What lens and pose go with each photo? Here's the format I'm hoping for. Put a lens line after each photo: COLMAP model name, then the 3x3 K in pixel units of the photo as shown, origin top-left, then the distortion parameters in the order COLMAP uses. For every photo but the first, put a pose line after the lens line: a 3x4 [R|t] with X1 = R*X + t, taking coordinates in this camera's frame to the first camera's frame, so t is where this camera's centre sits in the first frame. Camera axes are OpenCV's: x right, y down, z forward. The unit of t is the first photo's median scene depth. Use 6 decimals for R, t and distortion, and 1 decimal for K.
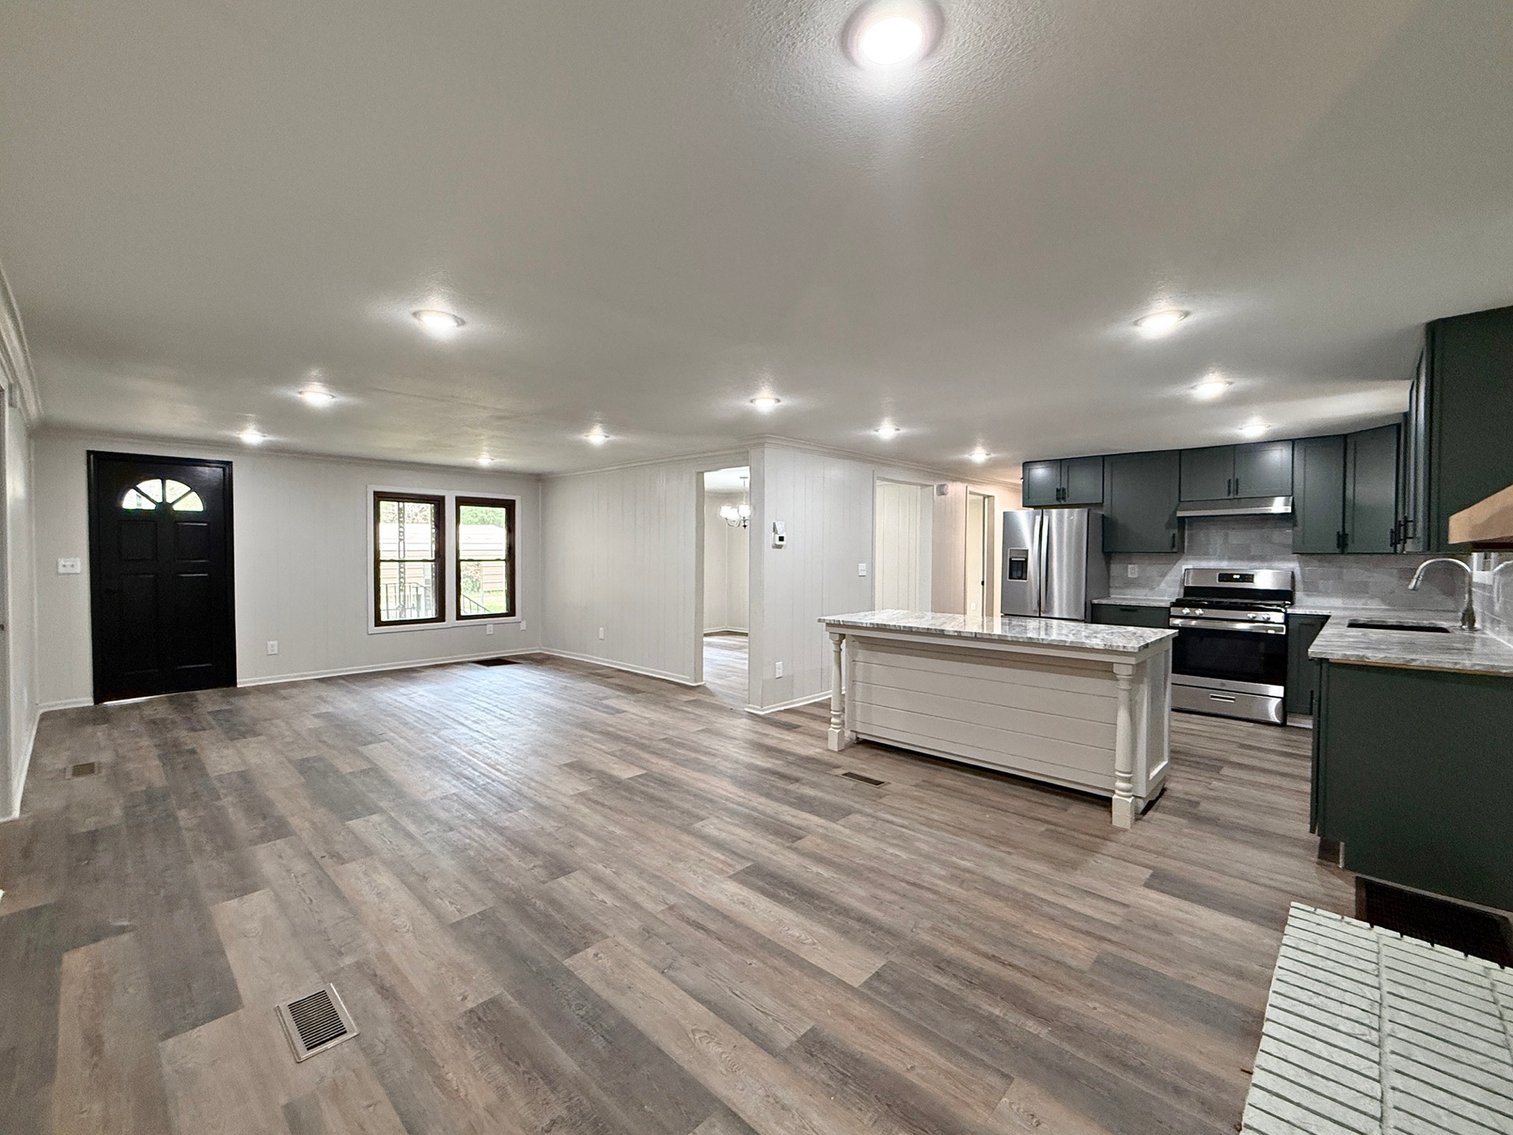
lens RADIAL K [[645.0, 0, 749.7], [0, 645.0, 556.9], [0, 0, 1]] dist [0.000506, -0.000227]
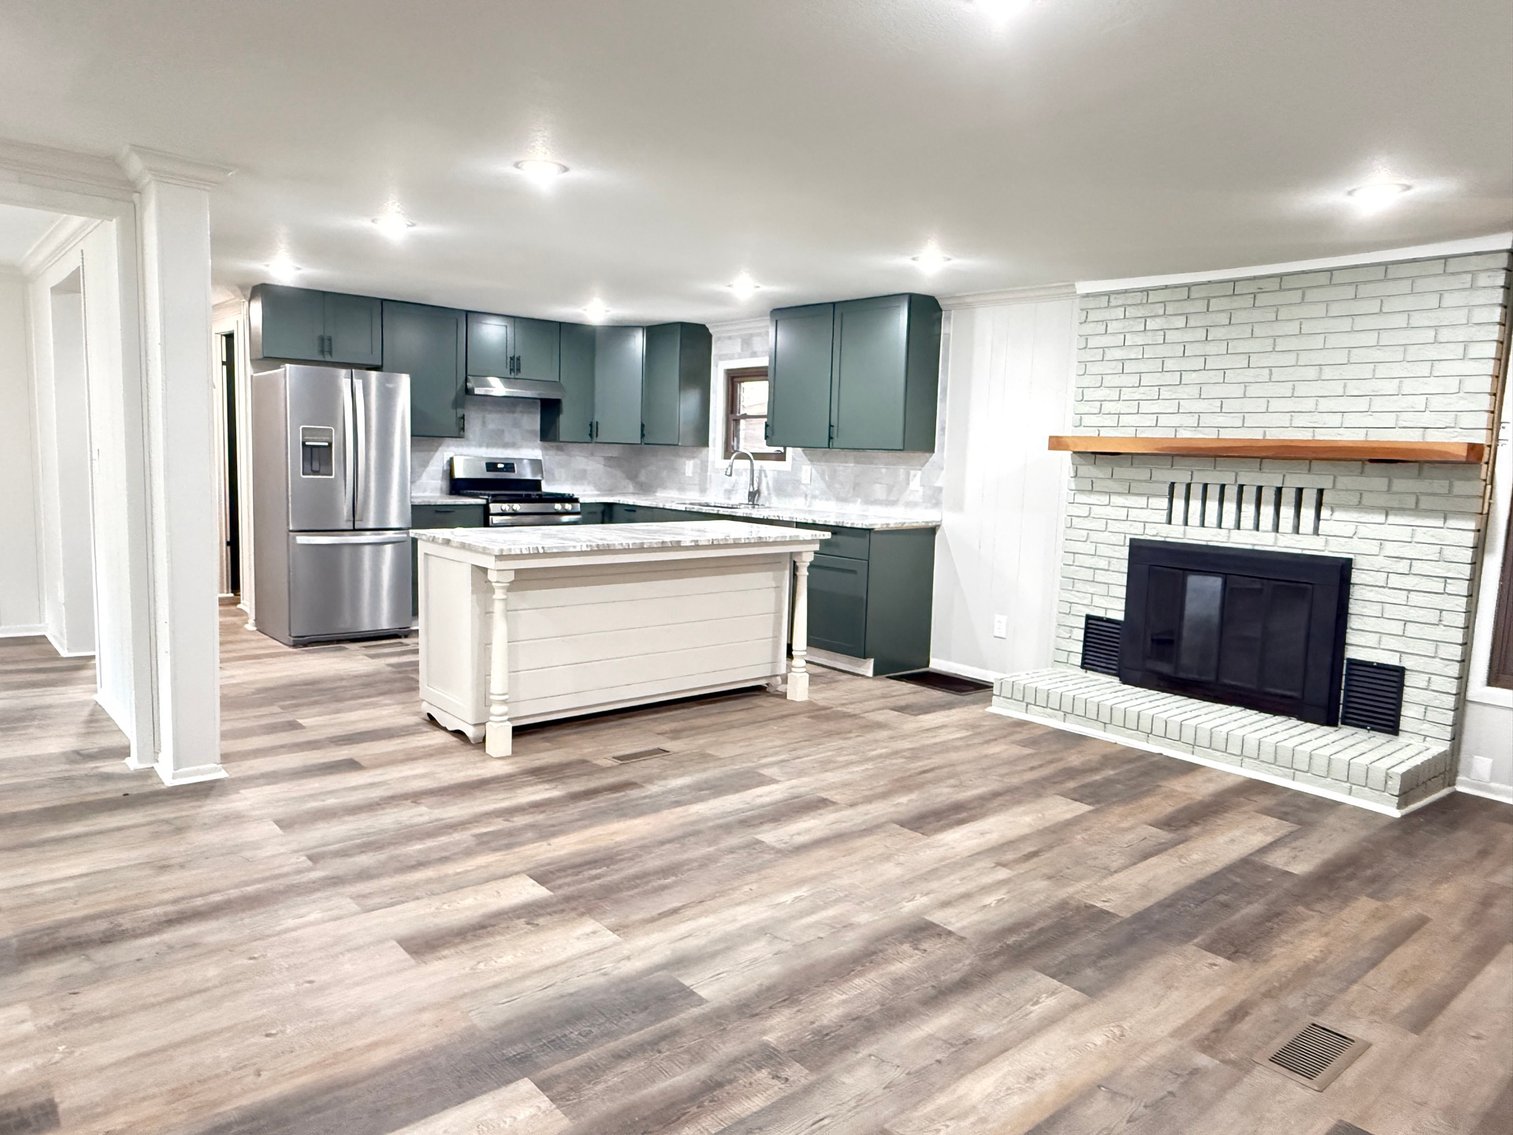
lens RADIAL K [[1019.4, 0, 756.5], [0, 1019.4, 570.0], [0, 0, 1]] dist [-0.003142, -0.000667]
pose [[0.093621, -0.117148, 0.988692, -1.089823], [-0.023264, 0.992525, 0.119805, -0.005959], [-0.995336, -0.034218, 0.090196, 0.907279]]
